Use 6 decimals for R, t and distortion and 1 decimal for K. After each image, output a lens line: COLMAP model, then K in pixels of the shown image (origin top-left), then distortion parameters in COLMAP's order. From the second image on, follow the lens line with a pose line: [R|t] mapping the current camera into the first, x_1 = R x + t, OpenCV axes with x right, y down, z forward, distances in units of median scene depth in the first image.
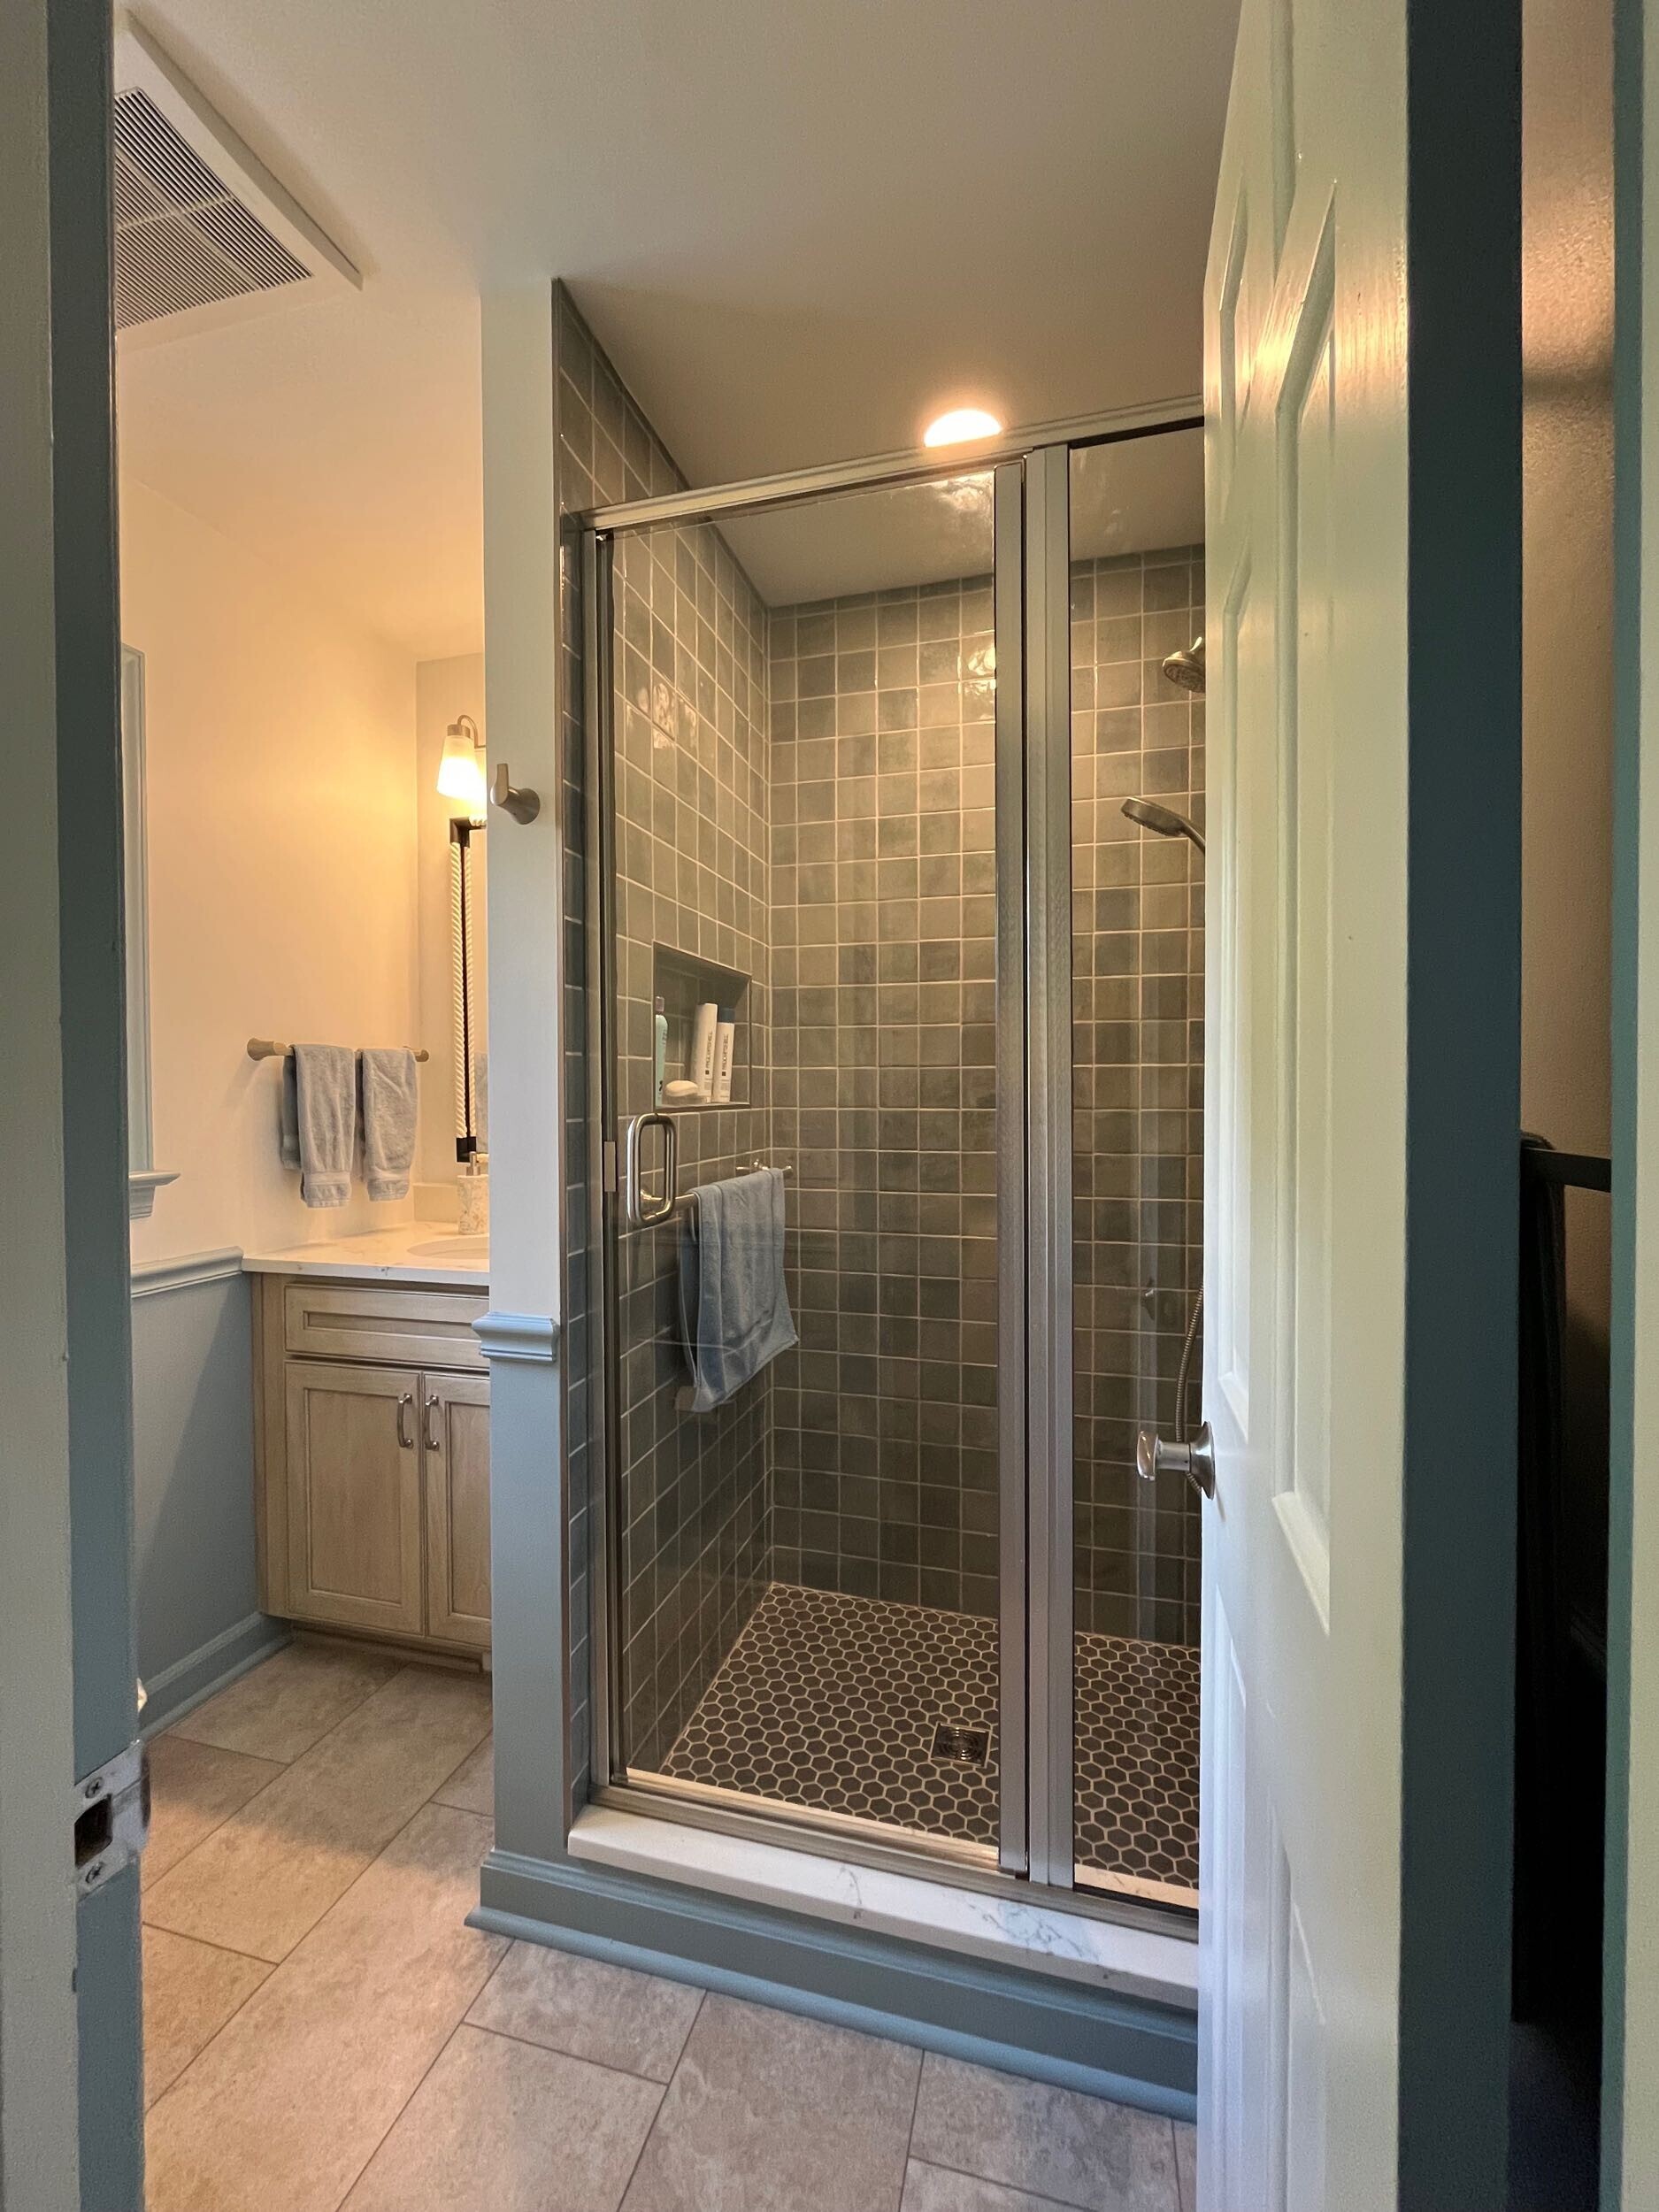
lens RADIAL K [[907.7, 0, 829.5], [0, 907.7, 1106.0], [0, 0, 1]] dist [0.001984, -0.000041]
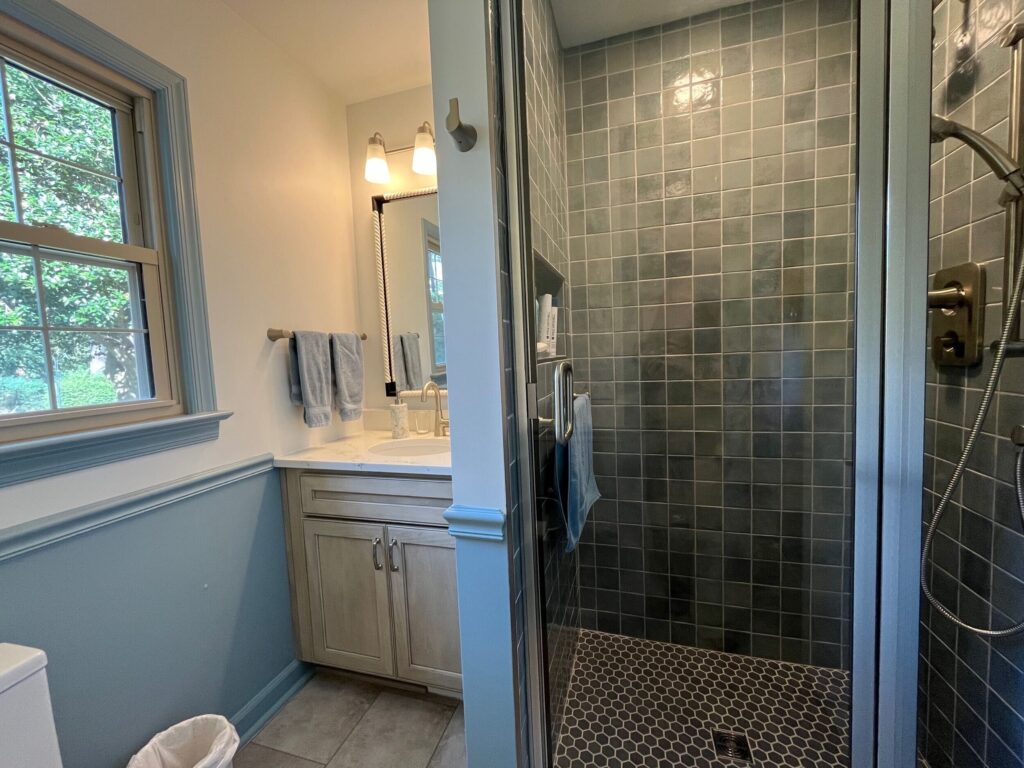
lens RADIAL K [[420.2, 0, 512.0], [0, 420.2, 384.0], [0, 0, 1]] dist [0.001984, -0.000041]
pose [[0.998888, -0.037232, -0.028934, -0.168696], [0.038803, 0.997689, 0.055776, 0.001624], [0.026790, -0.056837, 0.998024, 0.230694]]
